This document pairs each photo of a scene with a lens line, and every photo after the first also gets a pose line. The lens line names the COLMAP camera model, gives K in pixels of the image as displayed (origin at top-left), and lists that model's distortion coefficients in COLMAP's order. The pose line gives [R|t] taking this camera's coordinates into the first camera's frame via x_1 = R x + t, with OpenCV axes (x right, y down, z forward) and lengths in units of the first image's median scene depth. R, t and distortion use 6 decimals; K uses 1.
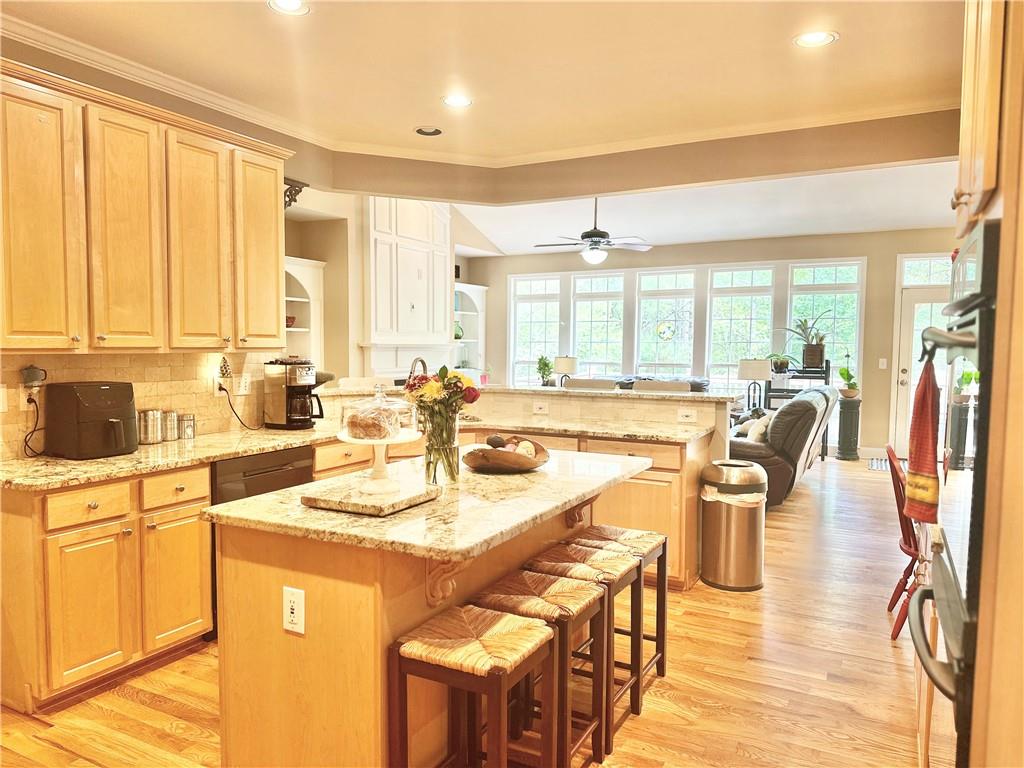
lens RADIAL K [[713.6, 0, 510.0], [0, 713.6, 387.1], [0, 0, 1]] dist [0.050217, -0.058470]
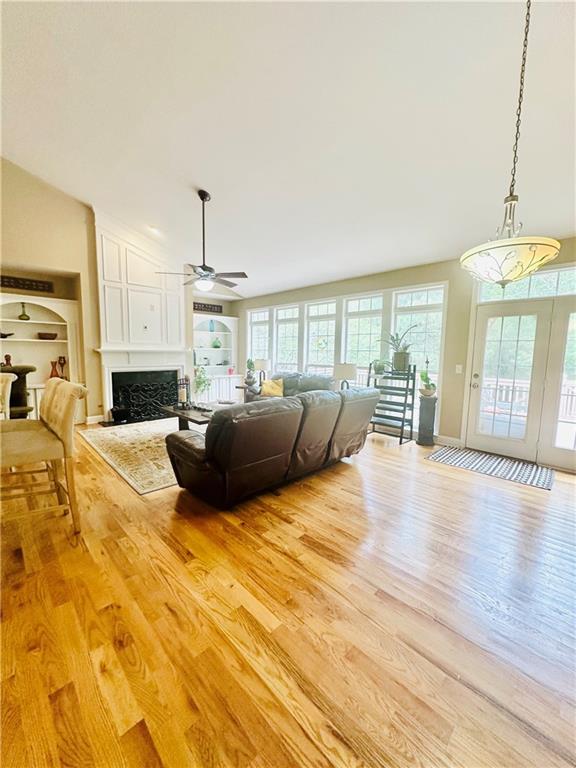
lens RADIAL K [[309.1, 0, 289.8], [0, 309.1, 384.2], [0, 0, 1]] dist [-0.001340, 0.000090]
pose [[0.954811, 0.038717, -0.294680, 0.407617], [-0.026093, 0.998570, 0.046654, -0.024690], [0.296065, -0.036856, 0.954456, 0.423751]]
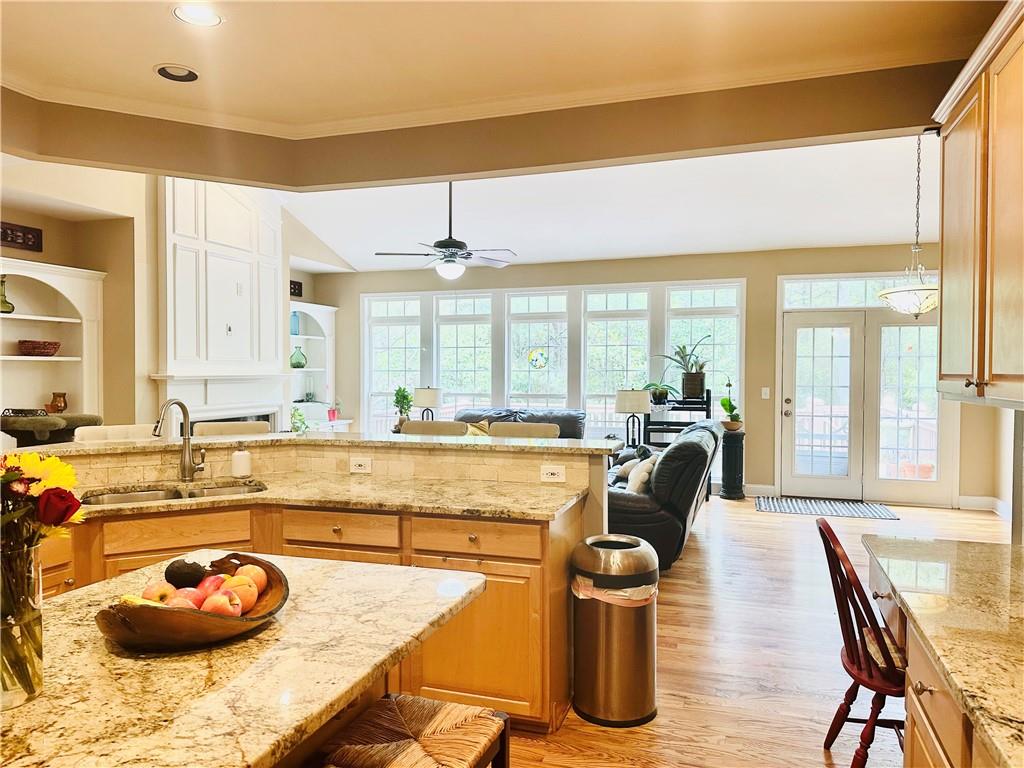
lens RADIAL K [[713.6, 0, 517.3], [0, 713.6, 380.3], [0, 0, 1]] dist [0.050217, -0.058470]
pose [[0.985133, -0.008361, 0.171592, 0.045540], [0.016239, 0.998875, -0.044560, -0.013375], [-0.171027, 0.046684, 0.984160, 0.145669]]
